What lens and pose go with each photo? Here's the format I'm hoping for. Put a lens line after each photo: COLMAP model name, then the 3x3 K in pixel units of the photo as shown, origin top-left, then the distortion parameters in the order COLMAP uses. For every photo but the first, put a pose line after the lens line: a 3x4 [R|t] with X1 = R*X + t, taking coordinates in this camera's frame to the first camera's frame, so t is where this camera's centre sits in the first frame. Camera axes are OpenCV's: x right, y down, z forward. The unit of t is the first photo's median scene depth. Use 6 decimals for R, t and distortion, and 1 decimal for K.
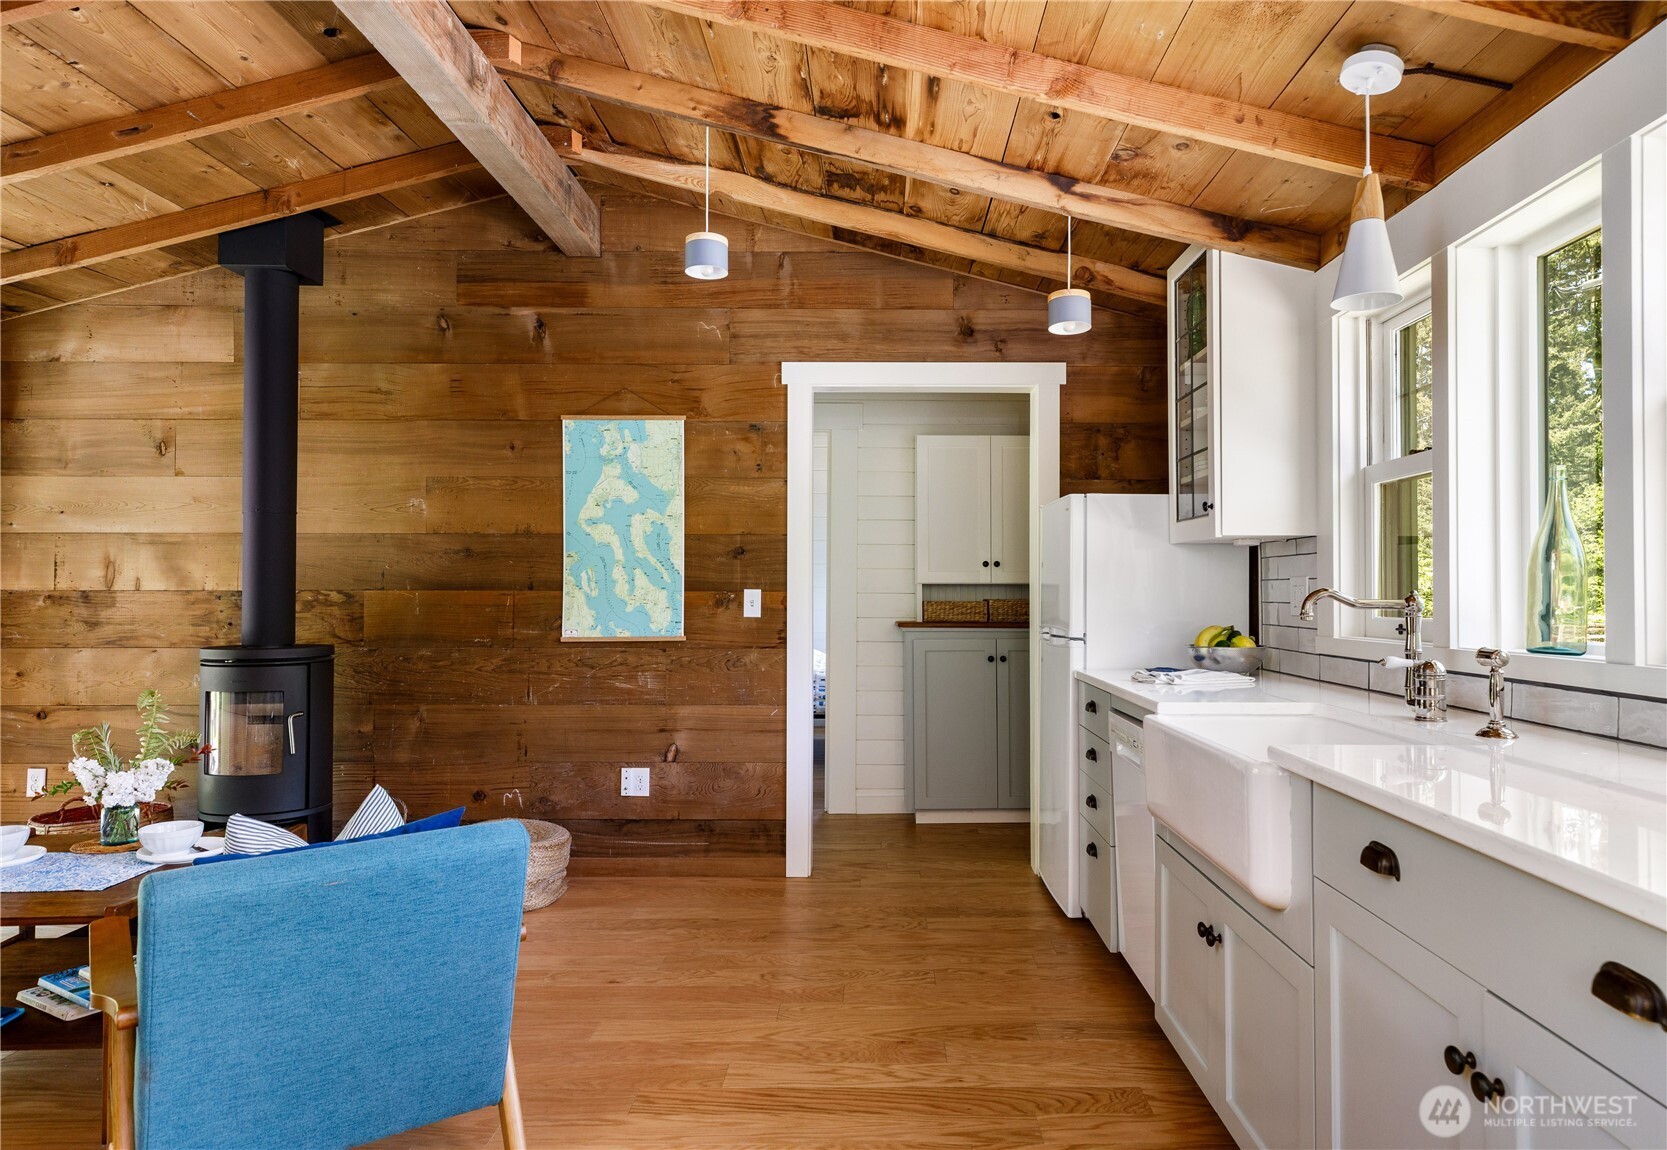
lens RADIAL K [[997.6, 0, 833.5], [0, 997.6, 575.0], [0, 0, 1]] dist [0.001190, -0.000212]
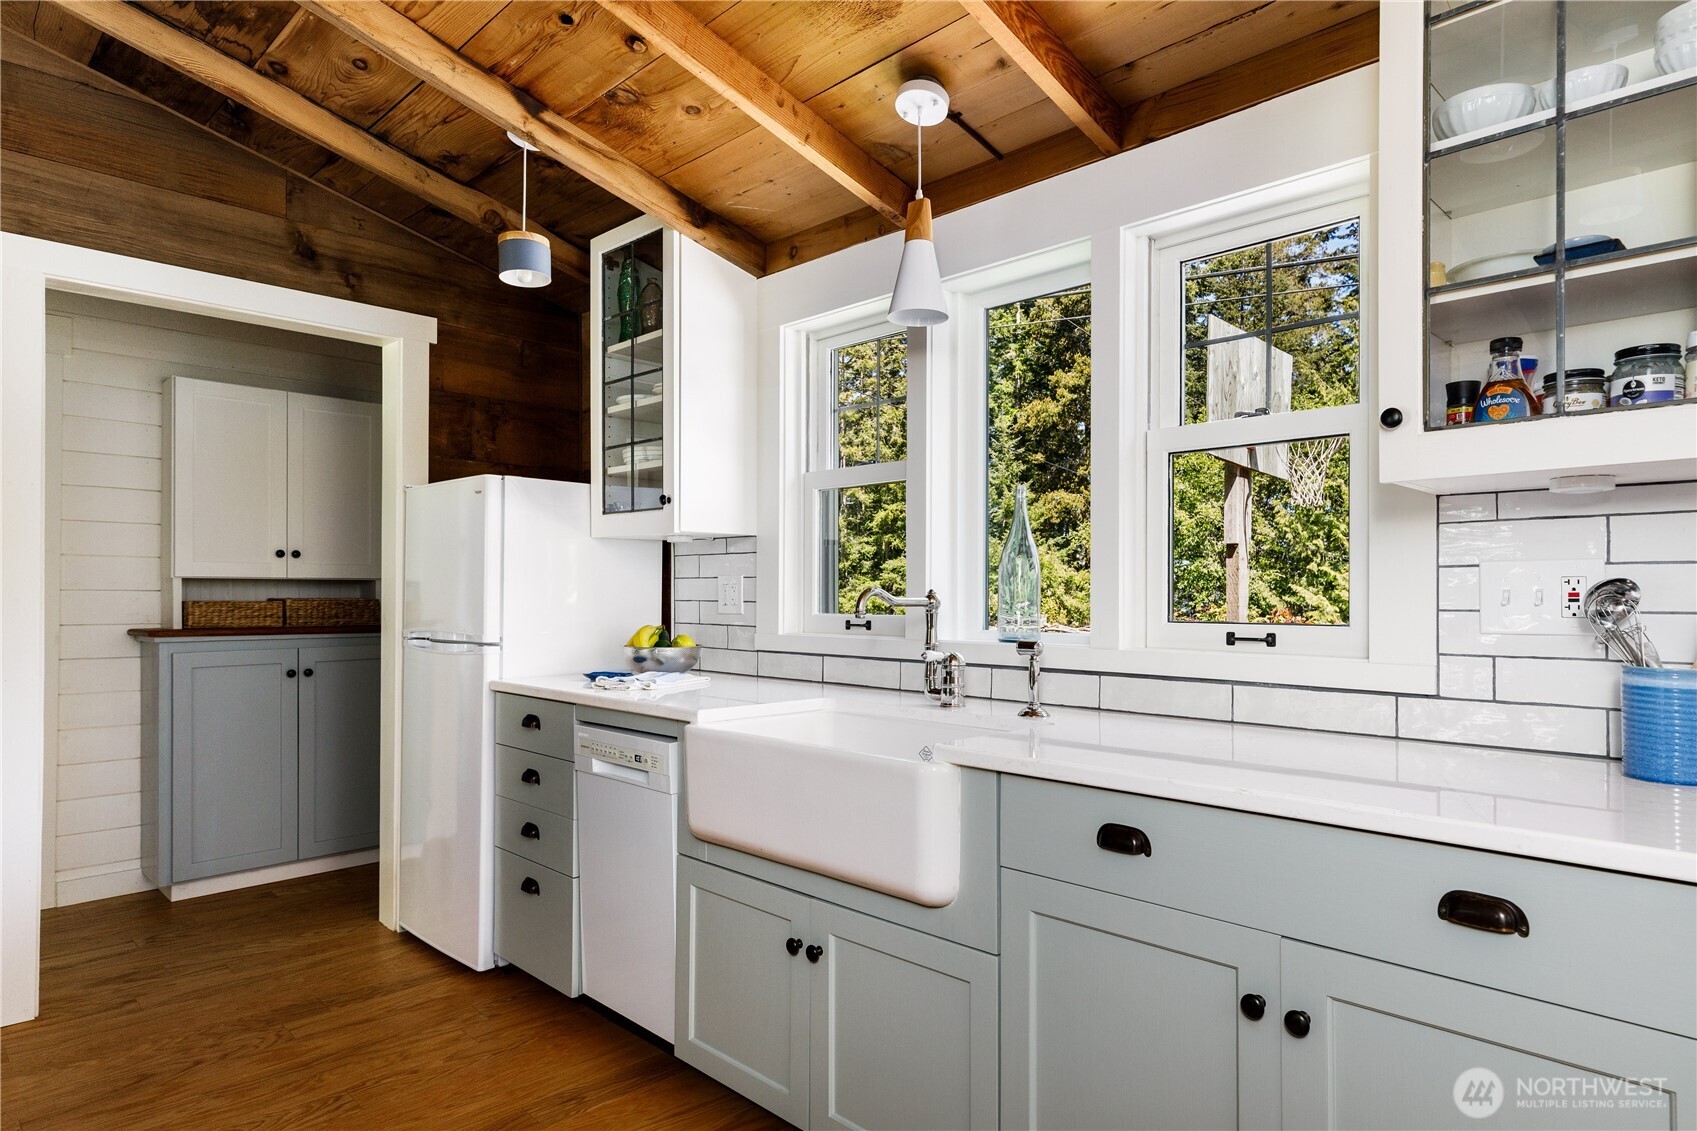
lens RADIAL K [[1003.6, 0, 847.8], [0, 1003.6, 587.0], [0, 0, 1]] dist [0.000709, 0.000862]
pose [[0.683667, 0.005012, 0.729777, -0.179447], [-0.015386, 0.999853, 0.007548, 0.003699], [-0.729632, -0.016389, 0.683643, 0.193294]]
